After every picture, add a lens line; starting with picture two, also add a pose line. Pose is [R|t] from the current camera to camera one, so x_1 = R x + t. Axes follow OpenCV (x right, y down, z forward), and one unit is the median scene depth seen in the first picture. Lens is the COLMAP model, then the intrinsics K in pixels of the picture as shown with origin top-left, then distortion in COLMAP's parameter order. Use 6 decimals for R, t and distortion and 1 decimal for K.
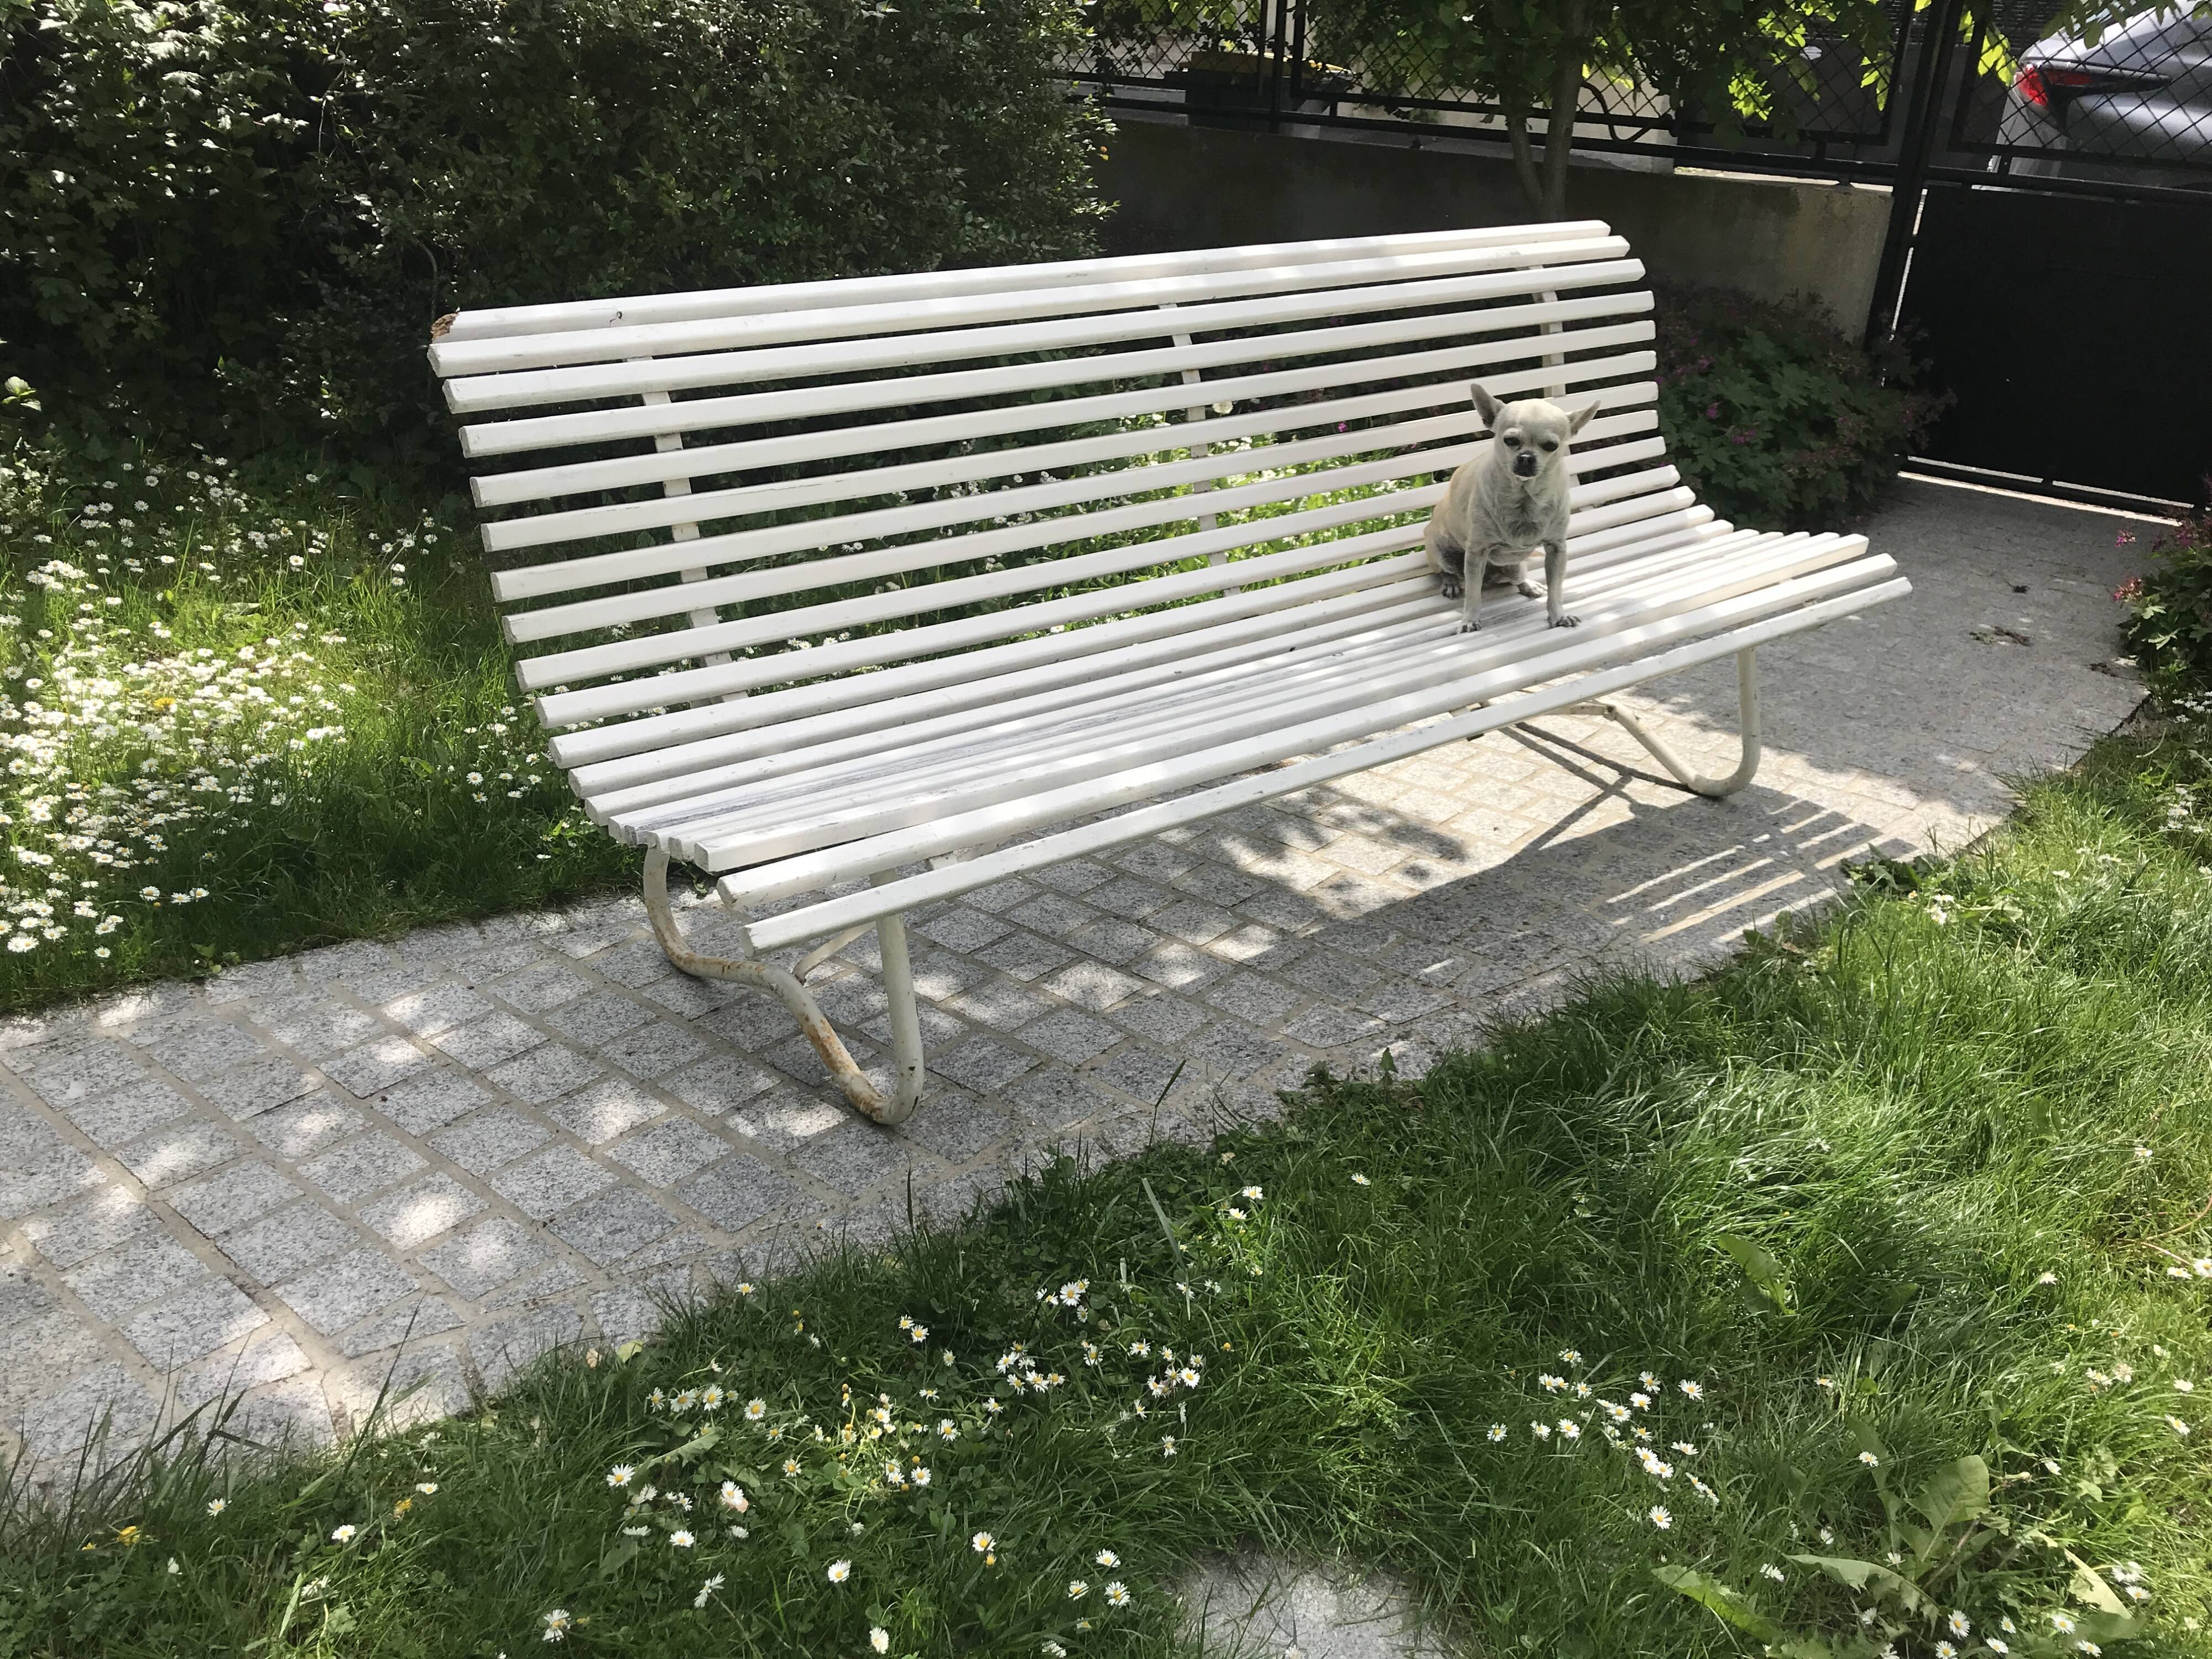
lens RADIAL K [[1808.5, 0, 1106.0], [0, 1808.5, 829.5], [0, 0, 1]] dist [-0.005864, 0.004751]
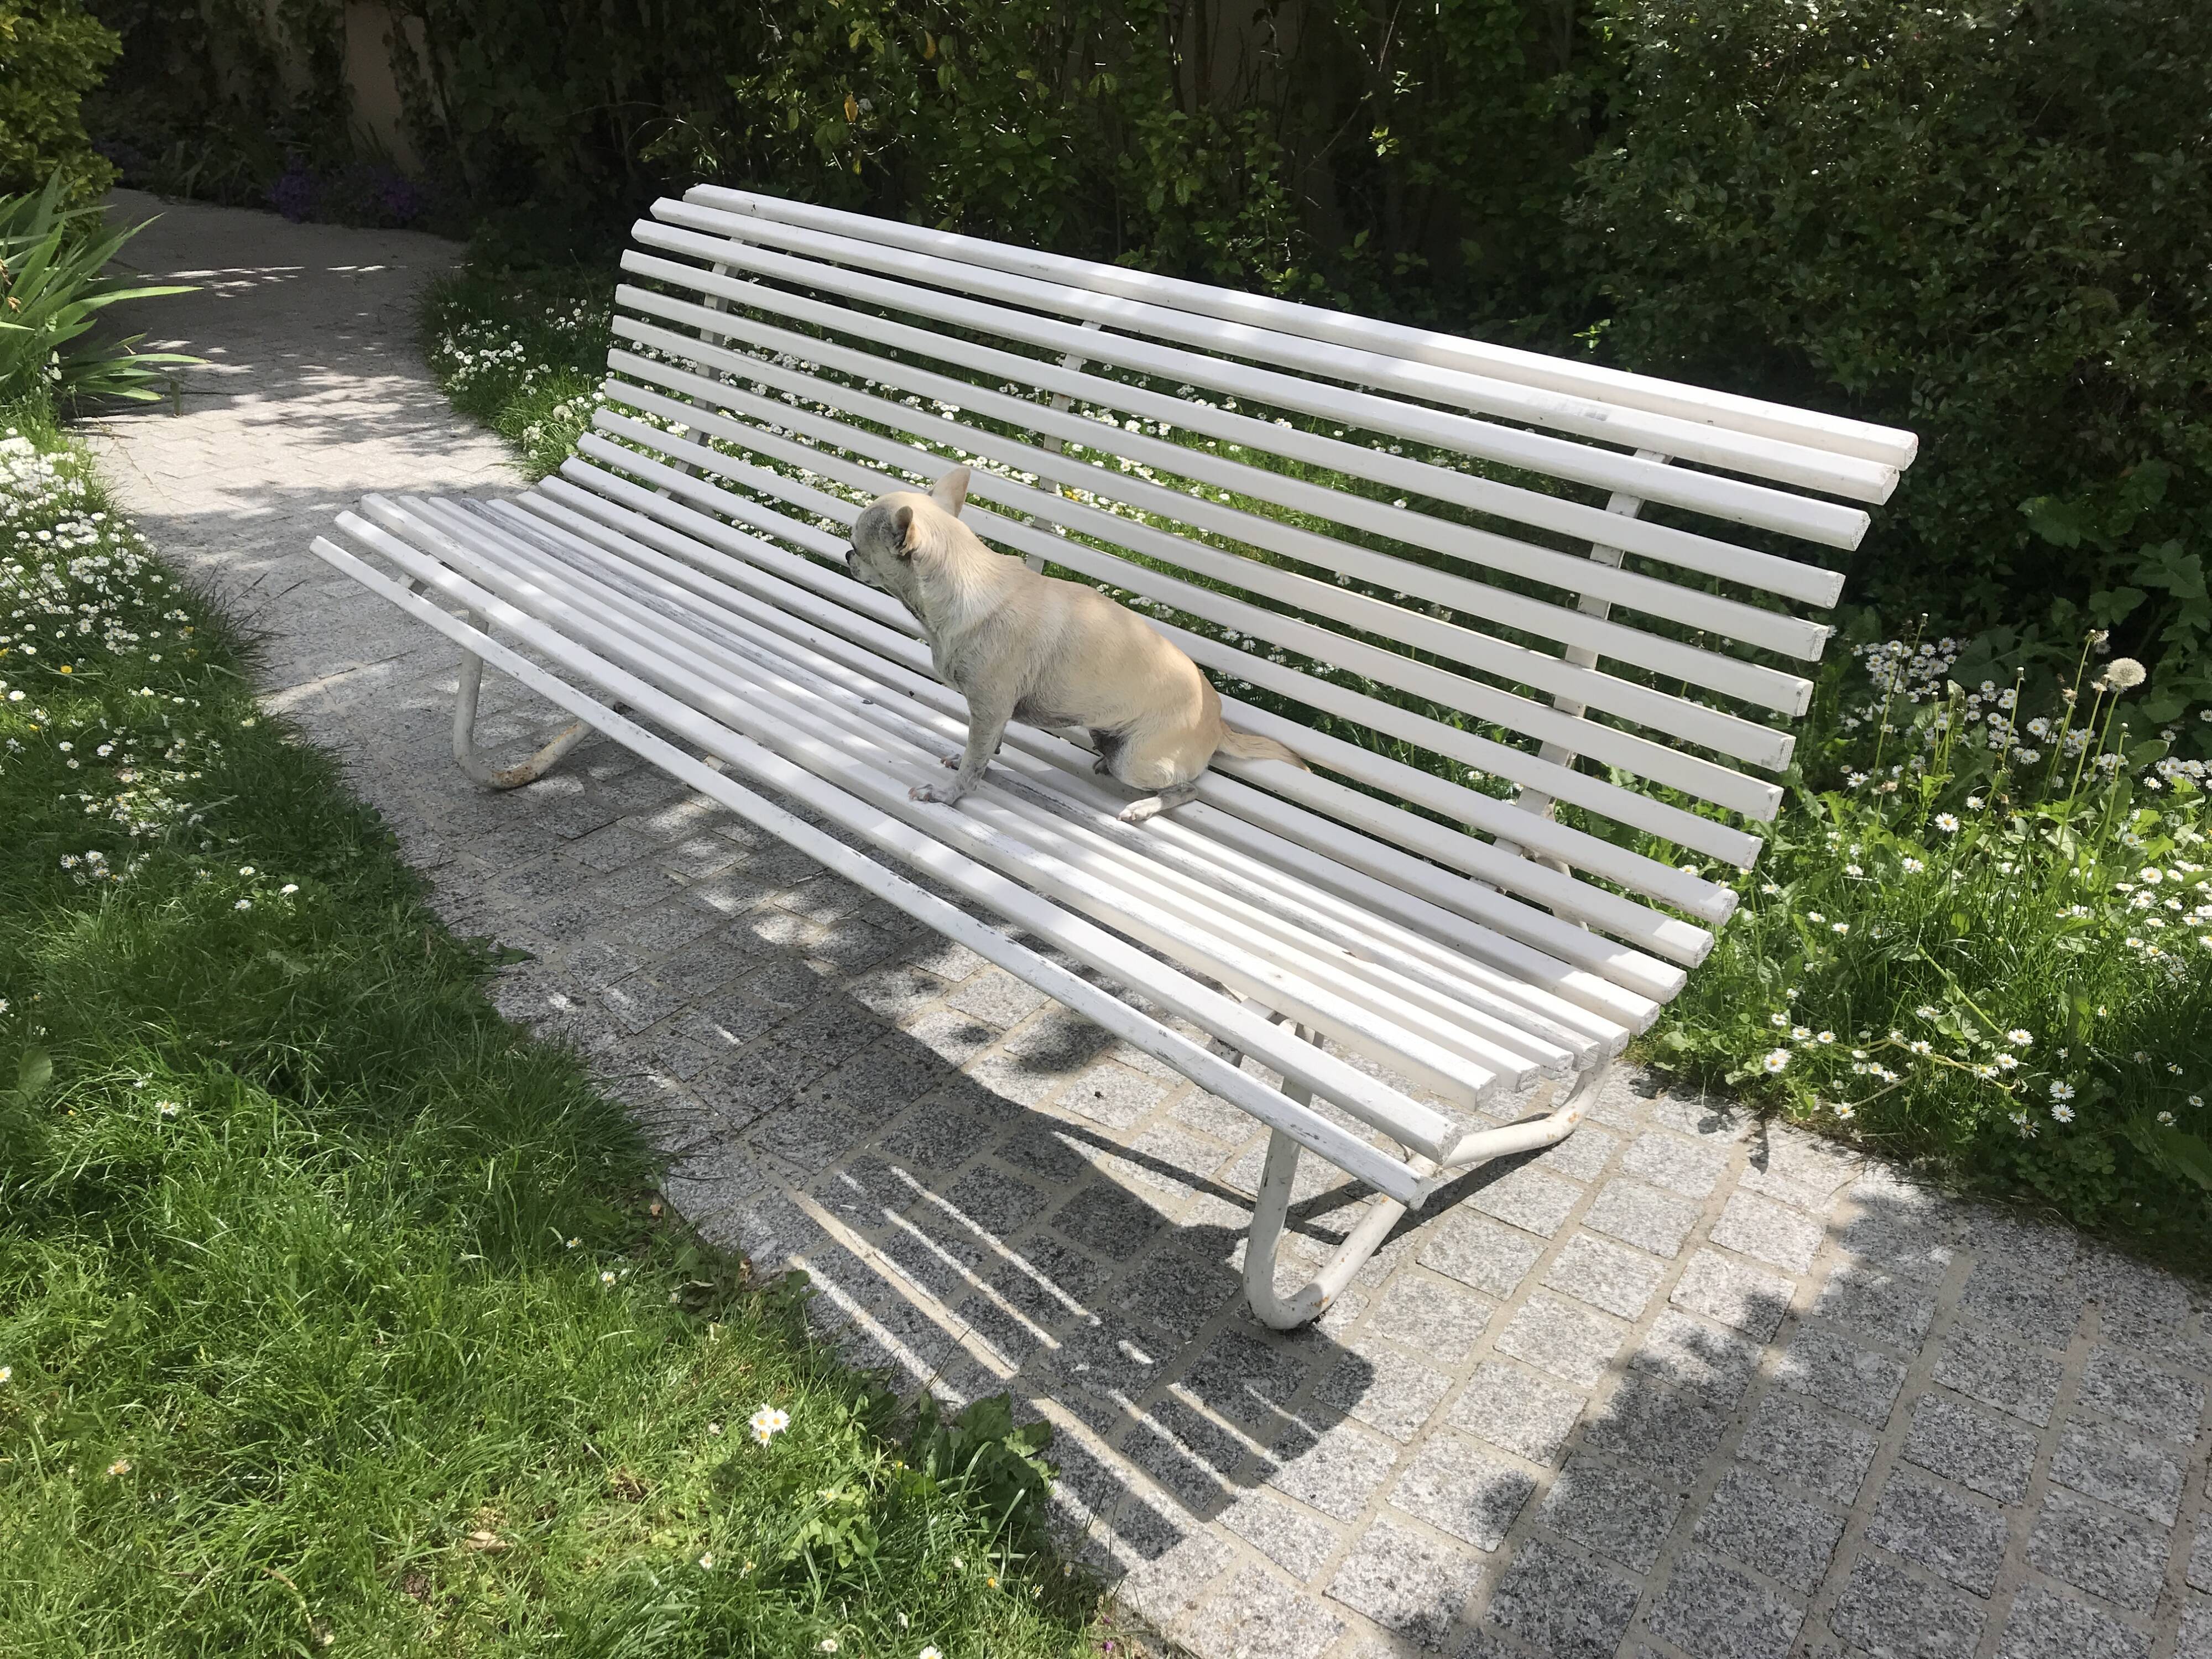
lens RADIAL K [[1821.9, 0, 1111.3], [0, 1821.9, 816.5], [0, 0, 1]] dist [0.016210, -0.001167]
pose [[0.090572, 0.417895, -0.903969, 0.954220], [-0.439932, 0.831122, 0.340141, -0.398833], [0.893452, 0.366878, 0.259121, 0.863365]]
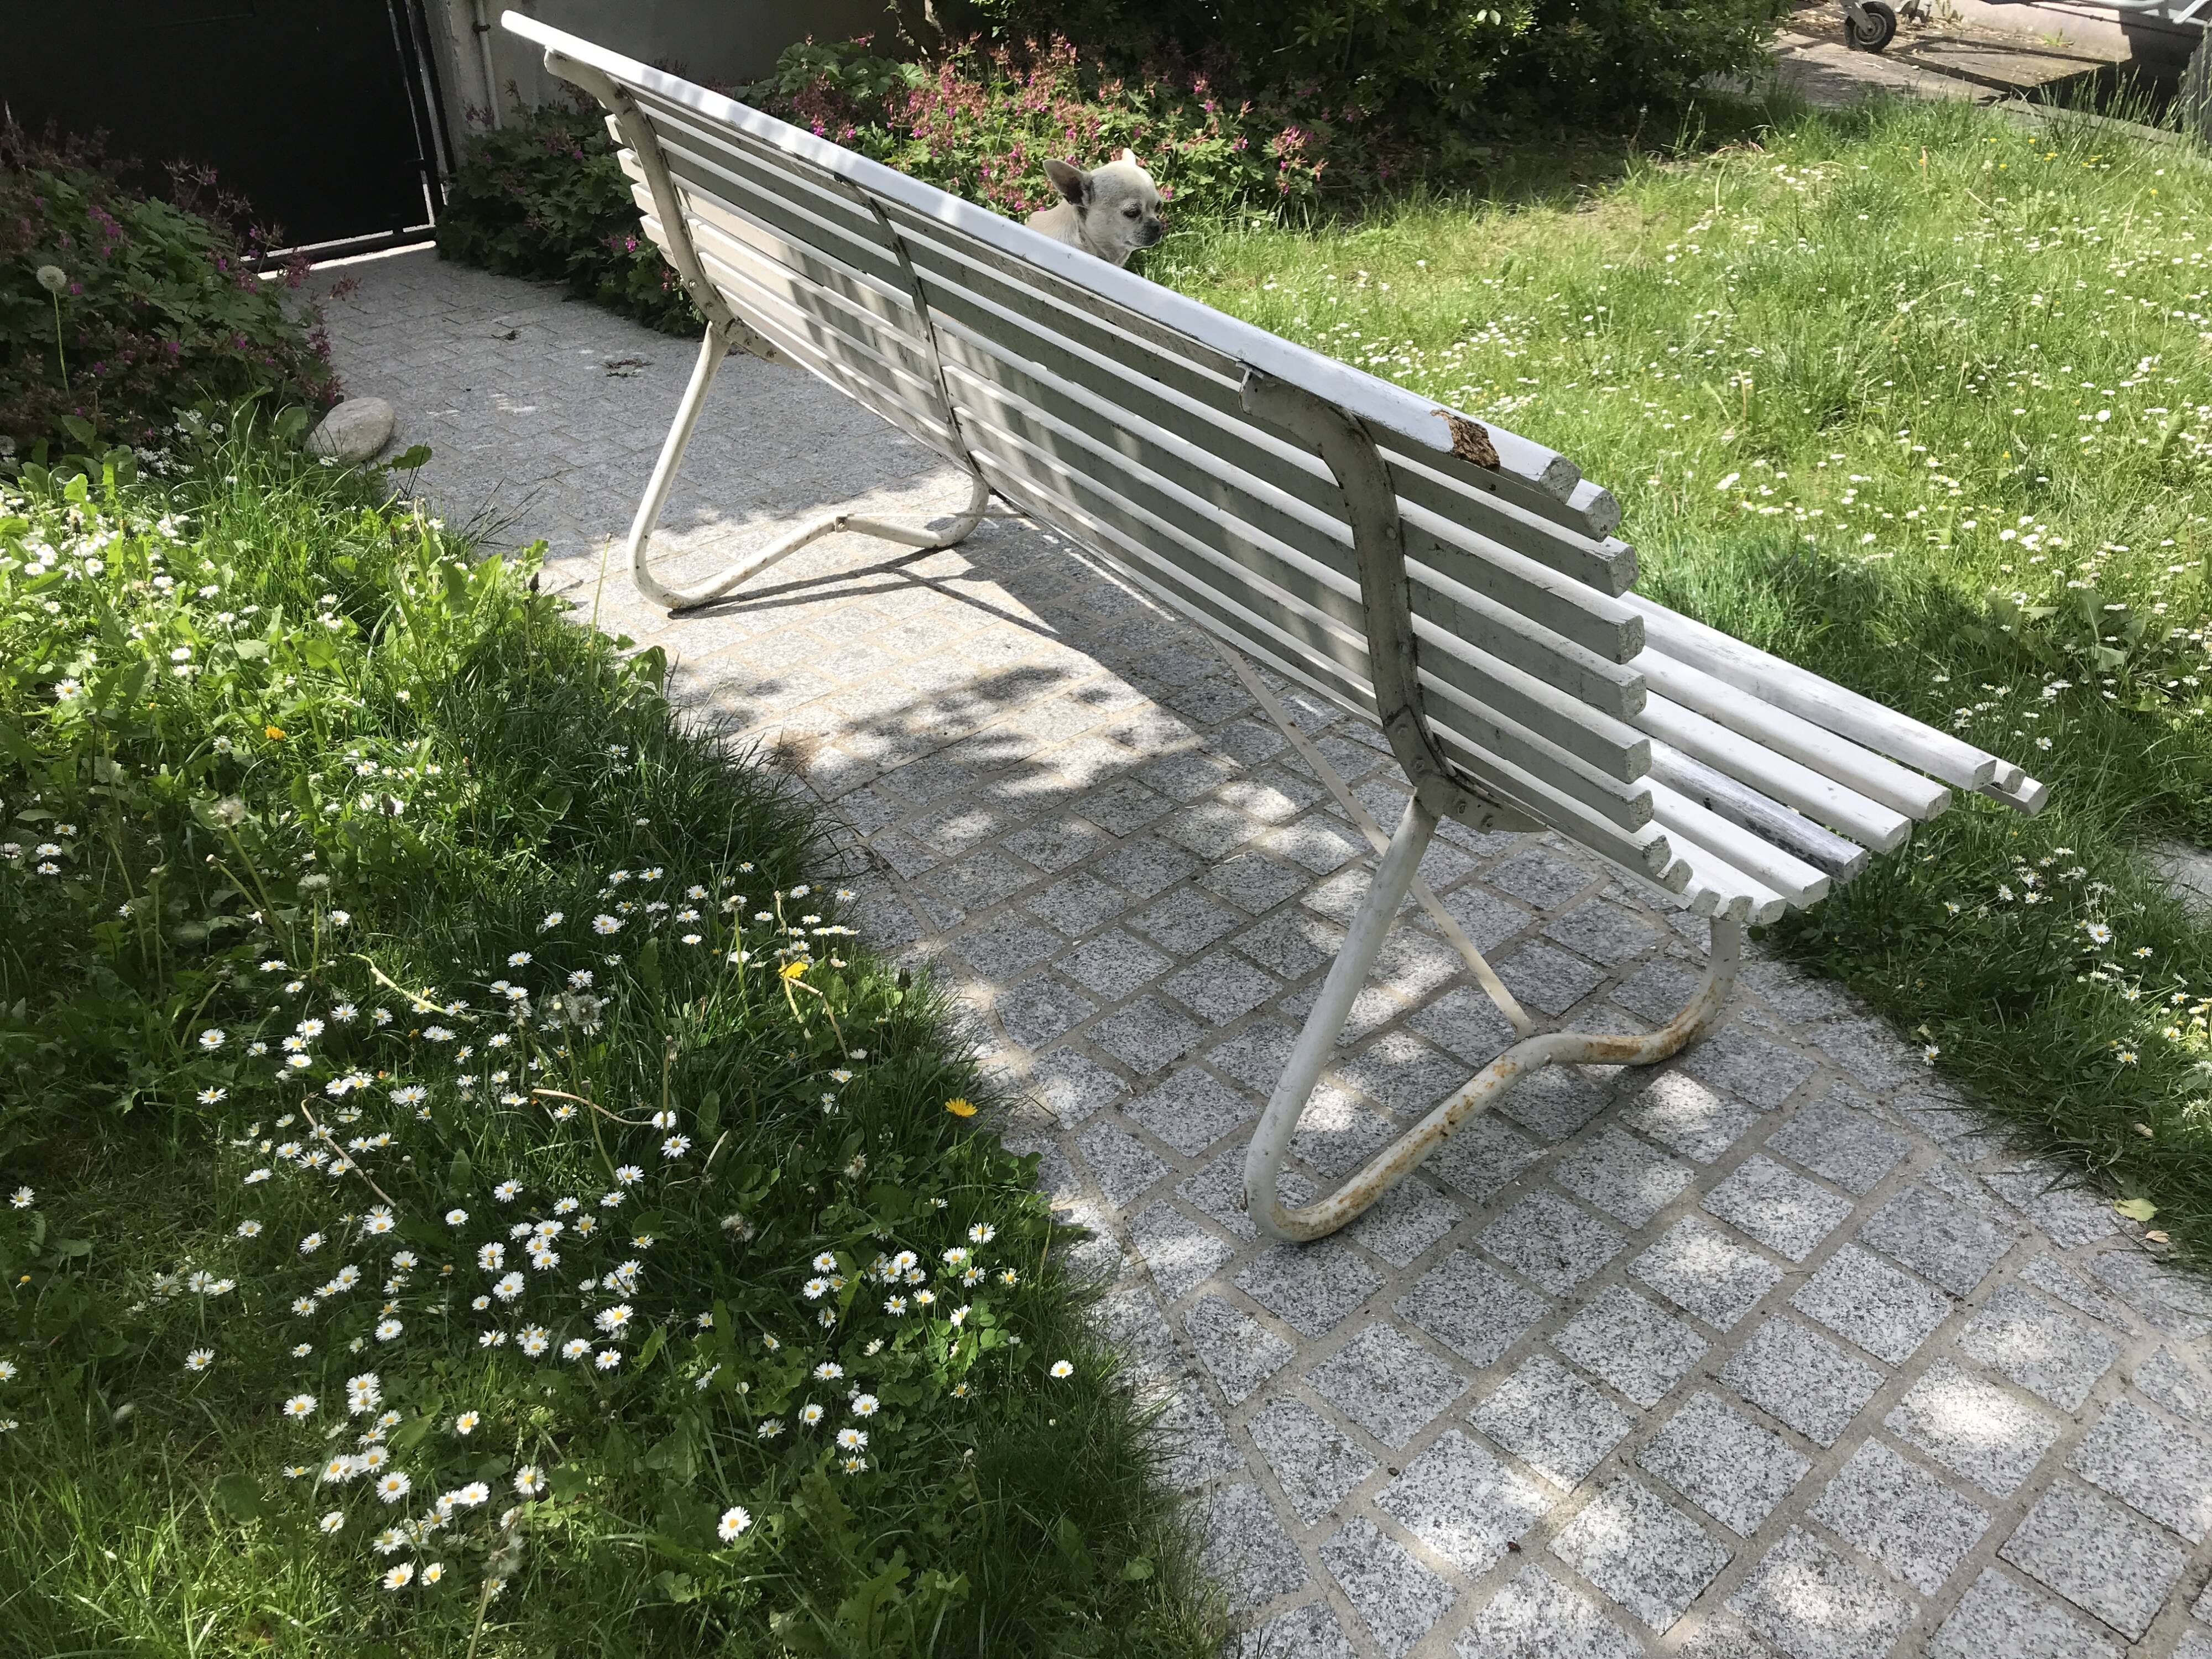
lens RADIAL K [[1812.7, 0, 1106.0], [0, 1812.7, 829.5], [0, 0, 1]] dist [0.007577, 0.012220]
pose [[0.110370, -0.539003, 0.835041, -0.707175], [0.432203, 0.782604, 0.448030, -0.371191], [-0.894997, 0.311458, 0.319335, 0.766517]]
